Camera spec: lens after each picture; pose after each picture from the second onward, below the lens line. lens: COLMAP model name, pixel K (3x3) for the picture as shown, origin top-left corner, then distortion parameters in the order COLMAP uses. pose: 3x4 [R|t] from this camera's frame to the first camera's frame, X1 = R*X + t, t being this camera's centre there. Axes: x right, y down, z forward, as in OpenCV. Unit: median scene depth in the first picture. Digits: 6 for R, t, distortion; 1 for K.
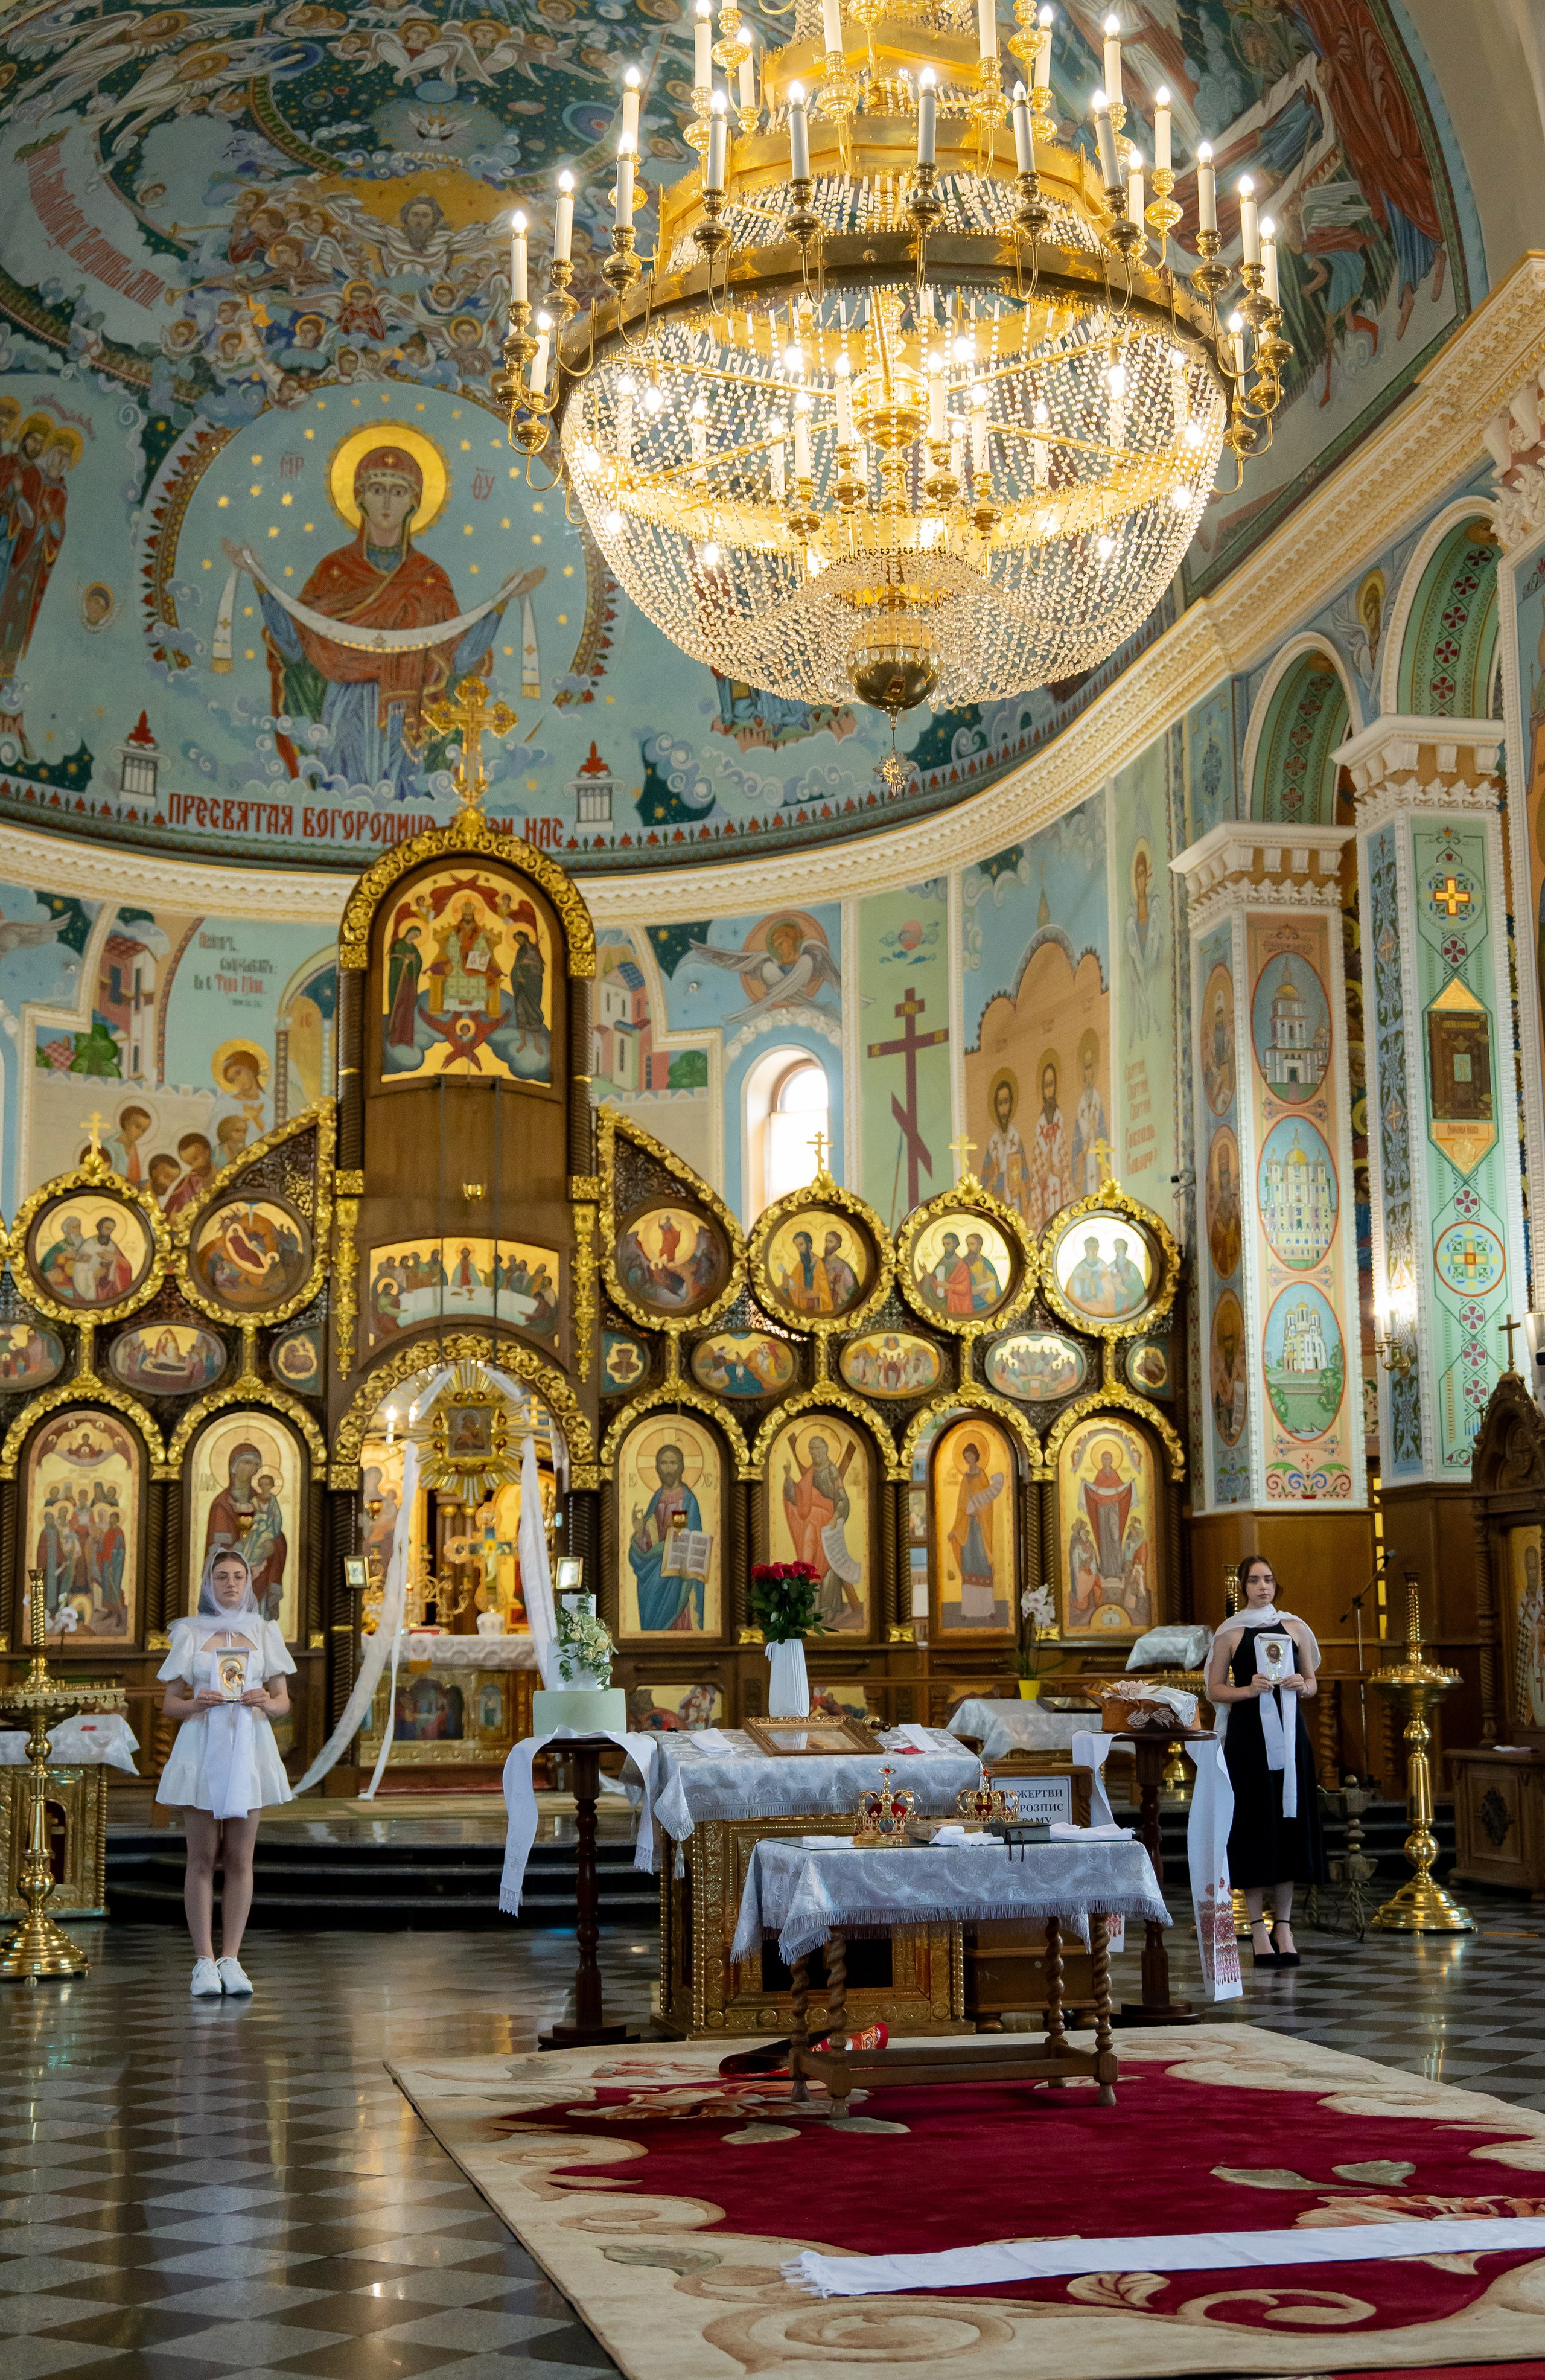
lens RADIAL K [[3056.2, 0, 819.0], [0, 3056.2, 1141.8], [0, 0, 1]] dist [0.017618, -0.019832]
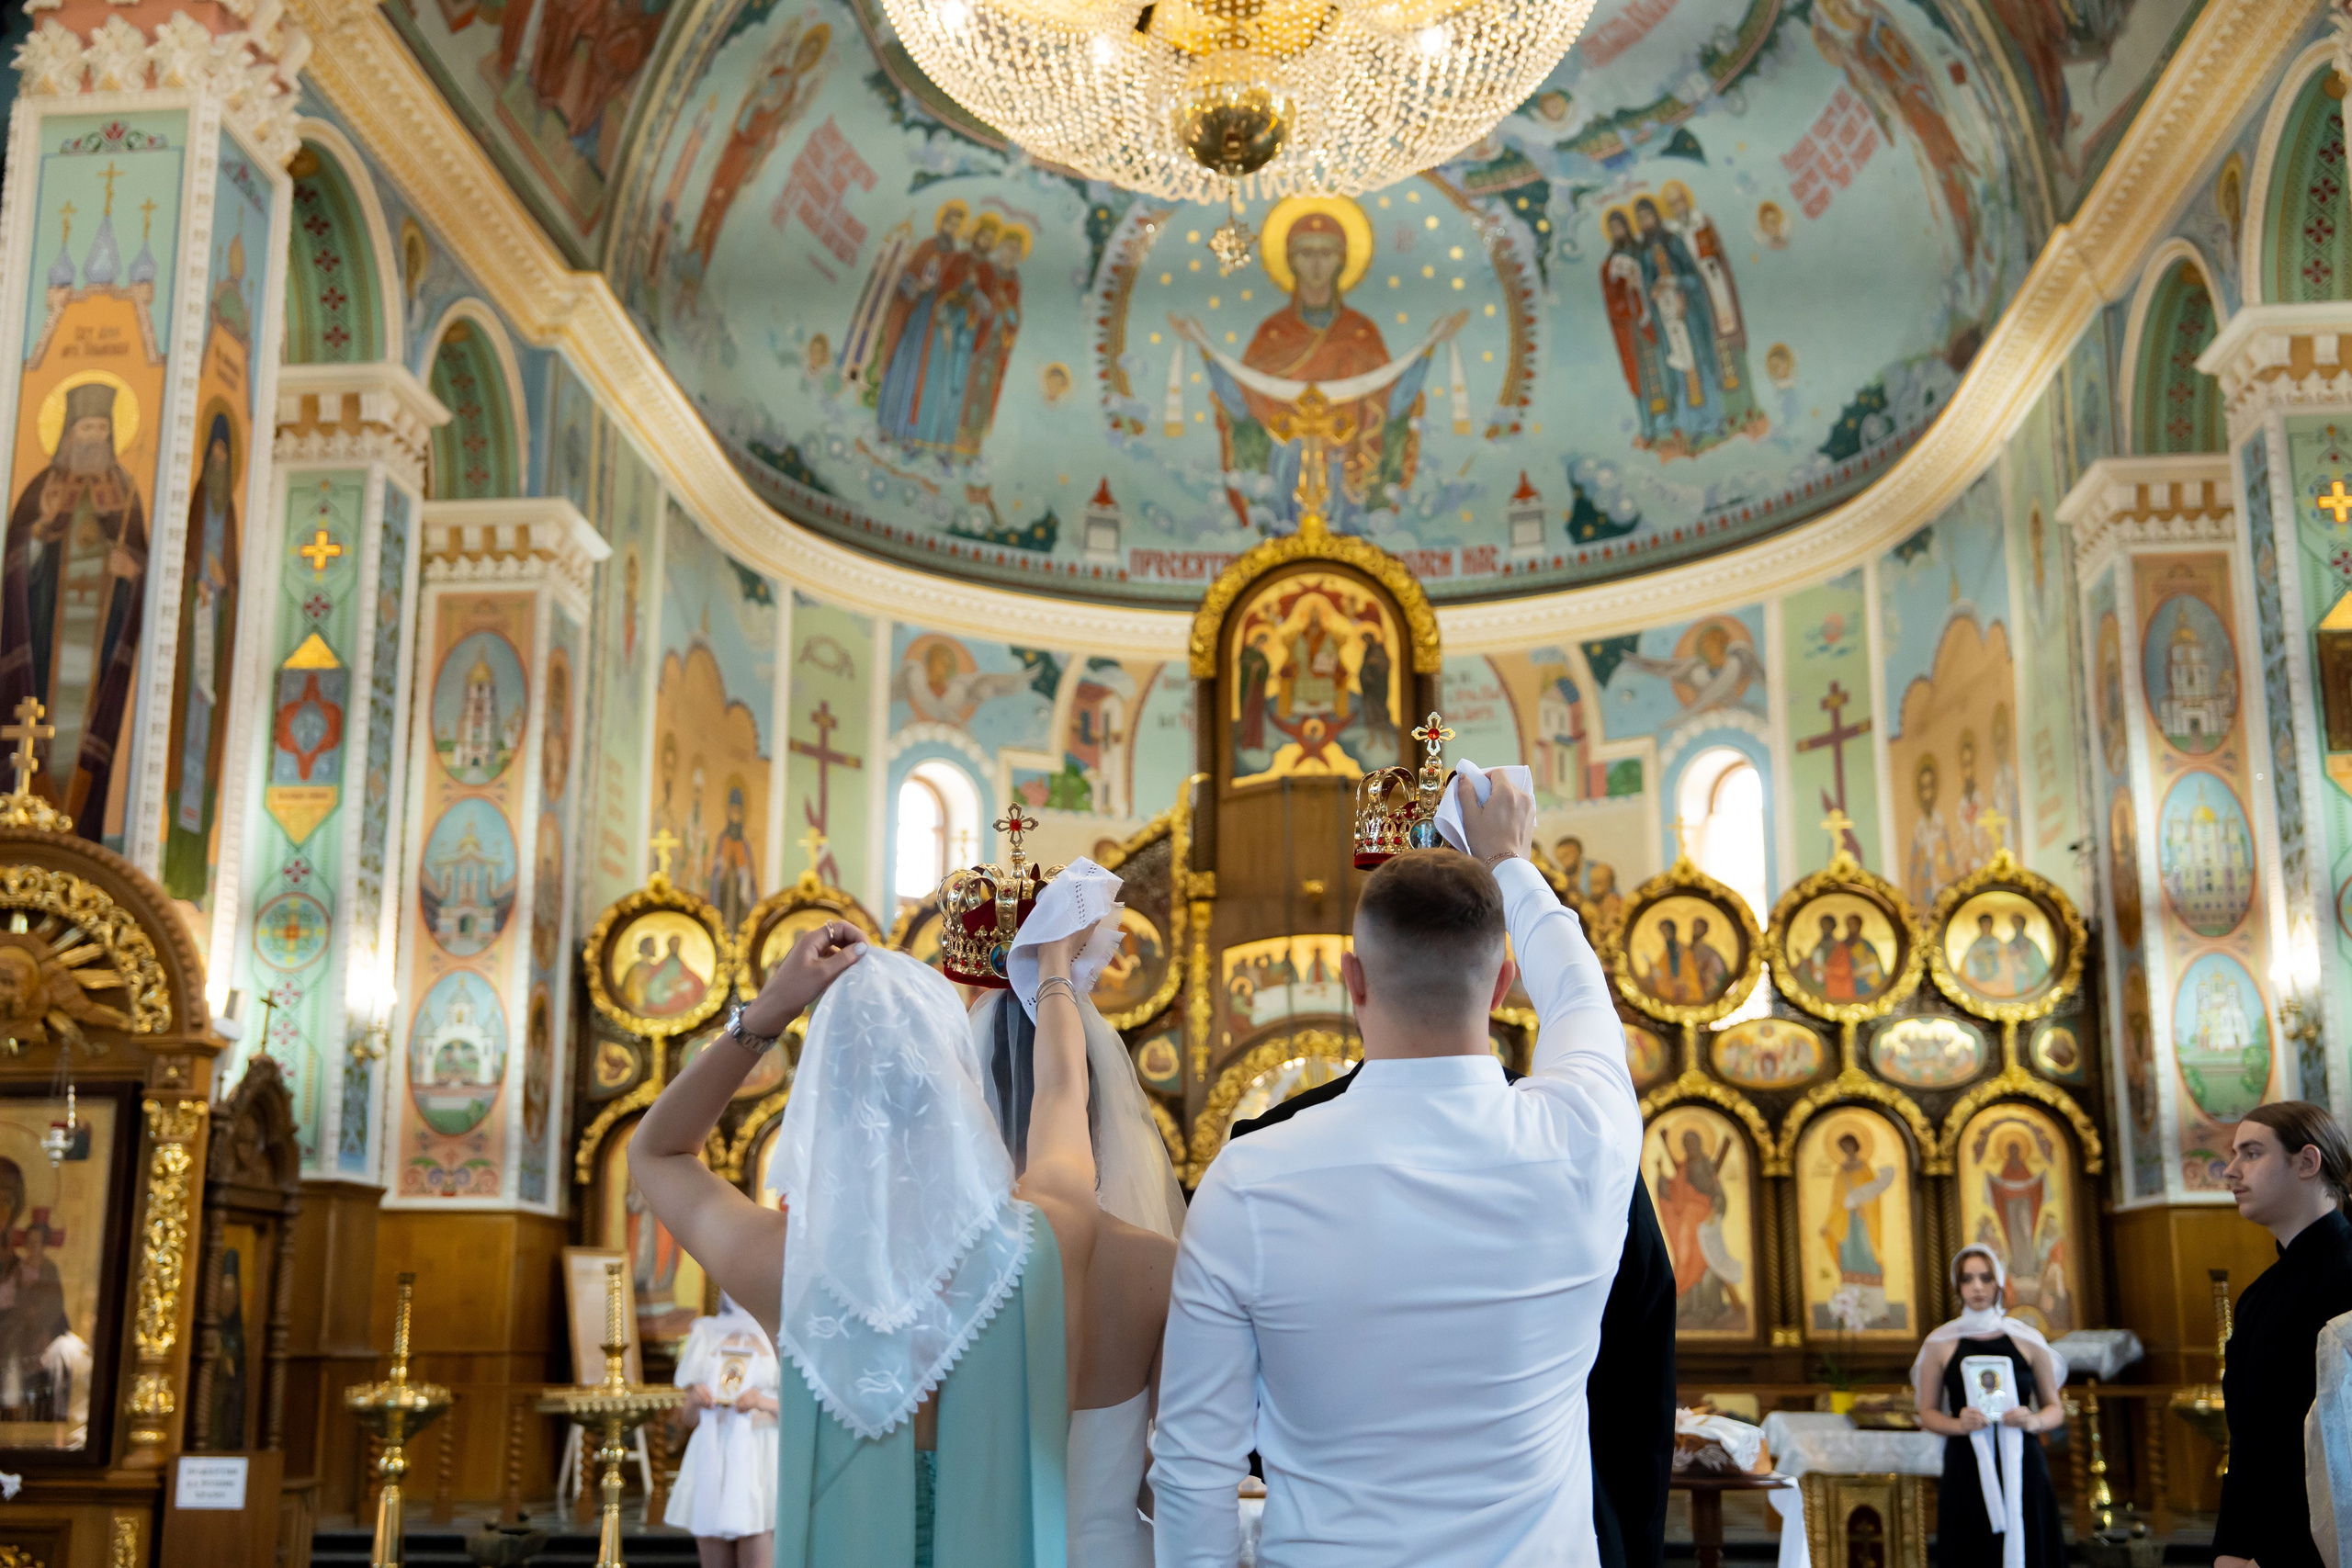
lens RADIAL K [[2597.8, 0, 1172.6], [0, 2597.8, 788.8], [0, 0, 1]] dist [0.017144, -0.006467]
pose [[0.953974, -0.053472, -0.295083, 0.092633], [0.040250, 0.997902, -0.050706, 0.024268], [0.297175, 0.036495, 0.954125, 0.166020]]
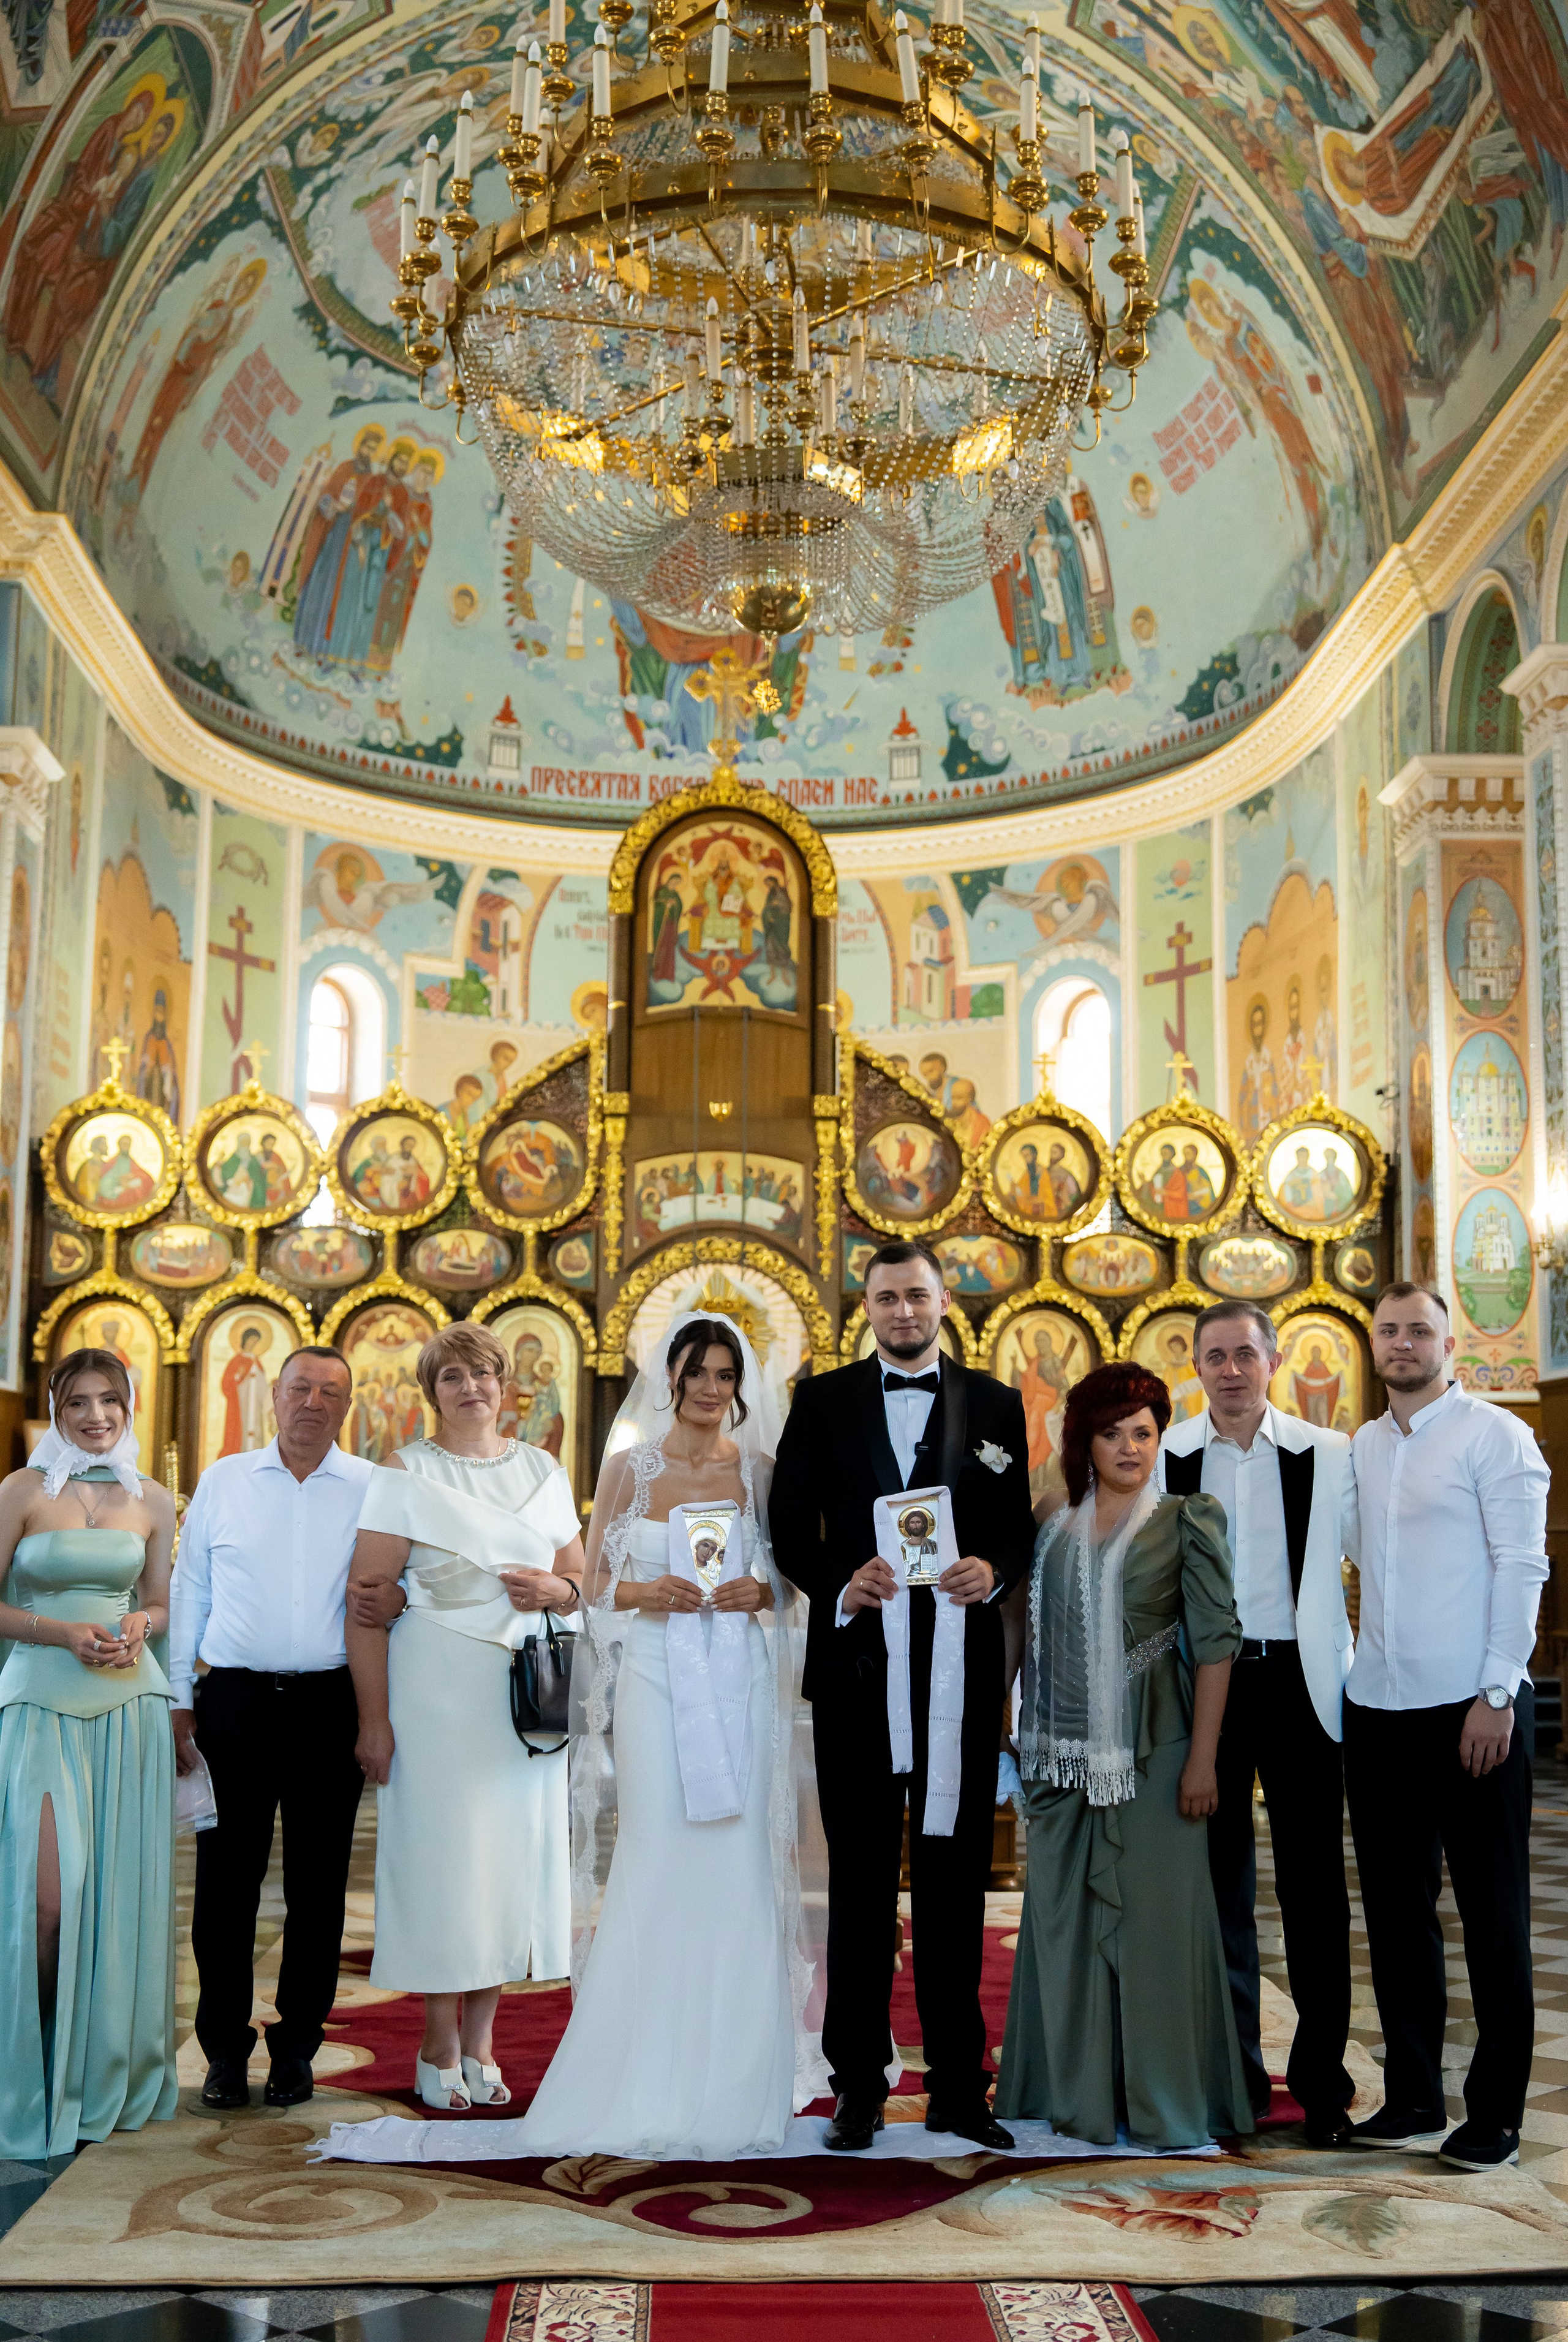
lens RADIAL K [[2659.9, 0, 805.2], [0, 2659.9, 1164.3], [0, 0, 1]] dist [0.015262, -0.007222]
pose [[0.982750, -0.006860, -0.184813, 0.093957], [0.013111, 0.999382, 0.032621, 0.004611], [0.184475, -0.034481, 0.982232, 0.048028]]
